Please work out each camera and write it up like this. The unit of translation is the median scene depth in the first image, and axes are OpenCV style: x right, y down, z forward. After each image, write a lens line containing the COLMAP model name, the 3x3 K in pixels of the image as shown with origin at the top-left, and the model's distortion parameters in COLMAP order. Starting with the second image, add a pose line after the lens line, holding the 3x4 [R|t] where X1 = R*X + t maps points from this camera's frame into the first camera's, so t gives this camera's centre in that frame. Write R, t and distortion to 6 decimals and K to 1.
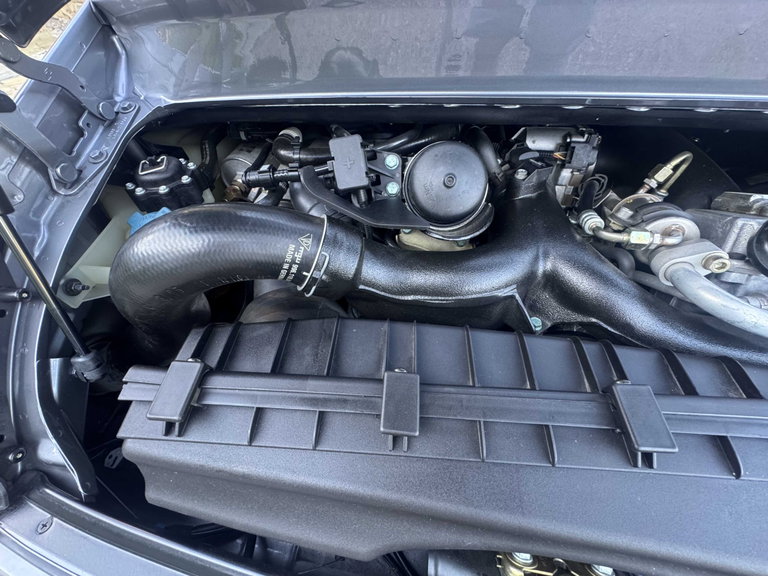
lens RADIAL K [[308.2, 0, 387.1], [0, 308.2, 289.4], [0, 0, 1]] dist [-0.003870, 0.000332]
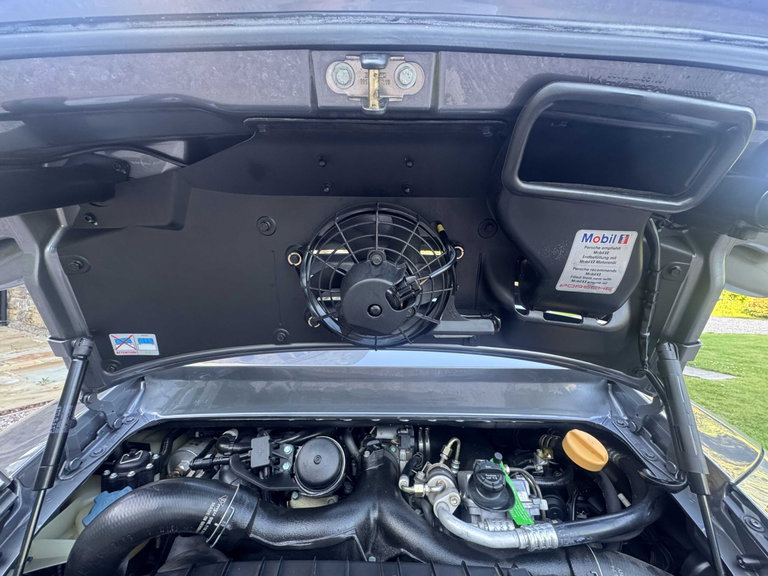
lens RADIAL K [[308.2, 0, 384.9], [0, 308.2, 289.5], [0, 0, 1]] dist [-0.003870, 0.000332]
pose [[0.987307, 0.041426, 0.153327, 0.246511], [0.088938, 0.655630, -0.749827, 0.339267], [-0.131588, 0.753945, 0.643623, -0.859768]]
